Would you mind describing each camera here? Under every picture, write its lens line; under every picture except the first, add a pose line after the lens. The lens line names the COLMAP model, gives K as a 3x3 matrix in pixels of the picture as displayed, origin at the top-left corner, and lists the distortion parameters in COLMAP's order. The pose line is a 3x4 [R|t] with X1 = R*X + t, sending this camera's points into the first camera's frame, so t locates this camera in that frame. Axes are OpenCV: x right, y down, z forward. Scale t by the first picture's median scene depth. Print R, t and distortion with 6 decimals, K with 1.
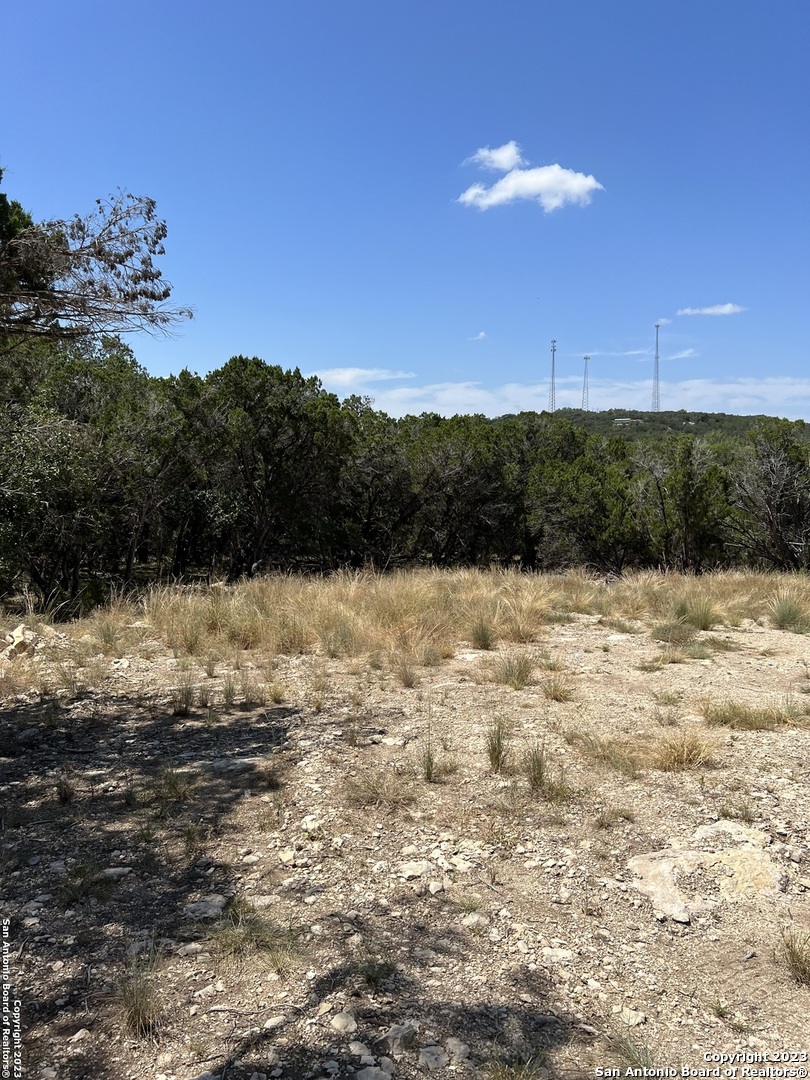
lens RADIAL K [[819.1, 0, 405.0], [0, 819.1, 540.0], [0, 0, 1]] dist [0.064328, -0.078976]
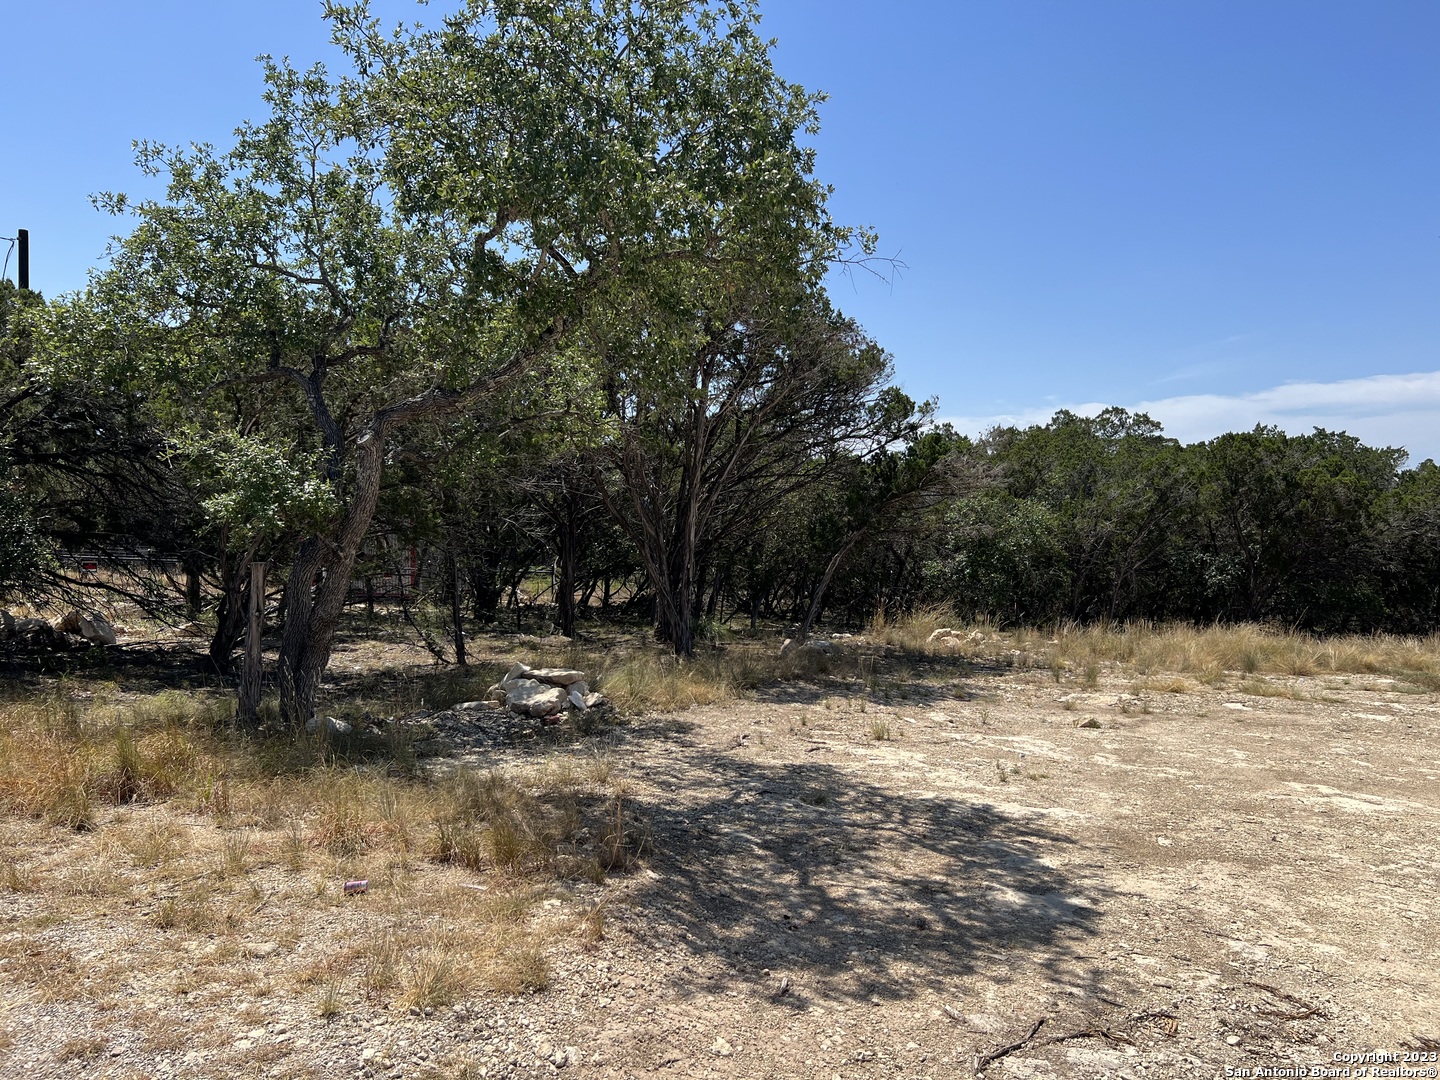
lens RADIAL K [[1092.1, 0, 728.3], [0, 1092.1, 534.0], [0, 0, 1]] dist [0.064328, -0.078976]
pose [[0.671366, 0.002359, -0.741122, 0.409528], [-0.054811, 0.997414, -0.046477, 0.015620], [0.739096, 0.071825, 0.669759, -0.452470]]
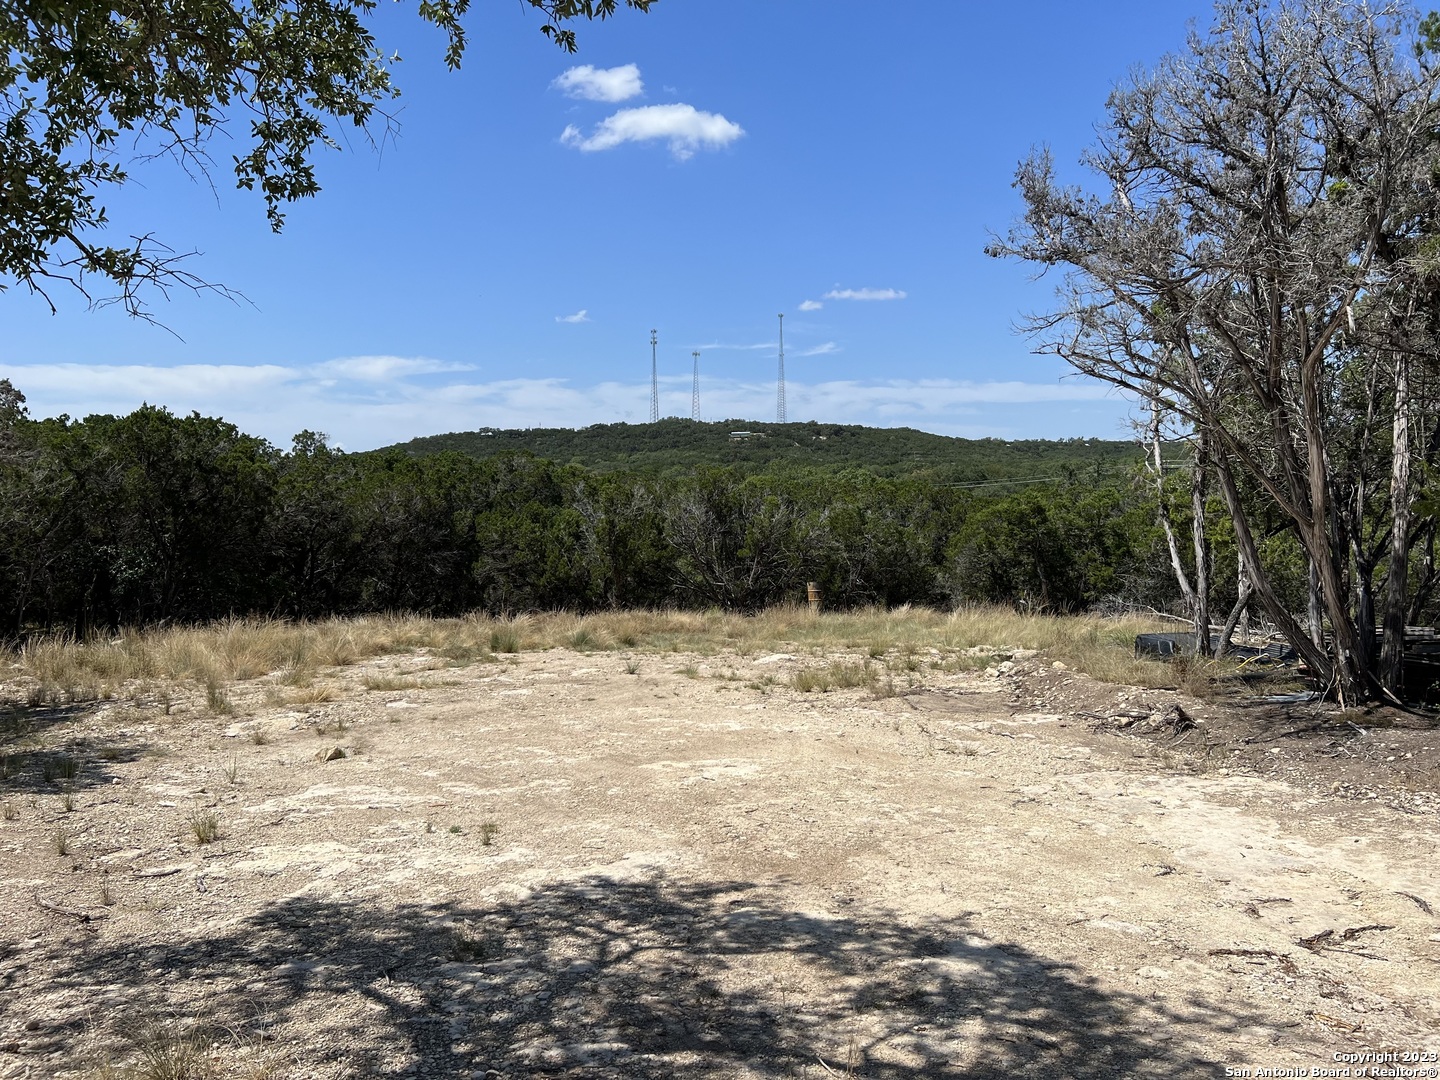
lens RADIAL K [[1092.1, 0, 728.3], [0, 1092.1, 534.0], [0, 0, 1]] dist [0.064328, -0.078976]
pose [[0.970682, -0.020747, 0.239471, 0.150185], [0.033242, 0.998282, -0.048259, 0.011869], [-0.238058, 0.054805, 0.969704, -0.416726]]
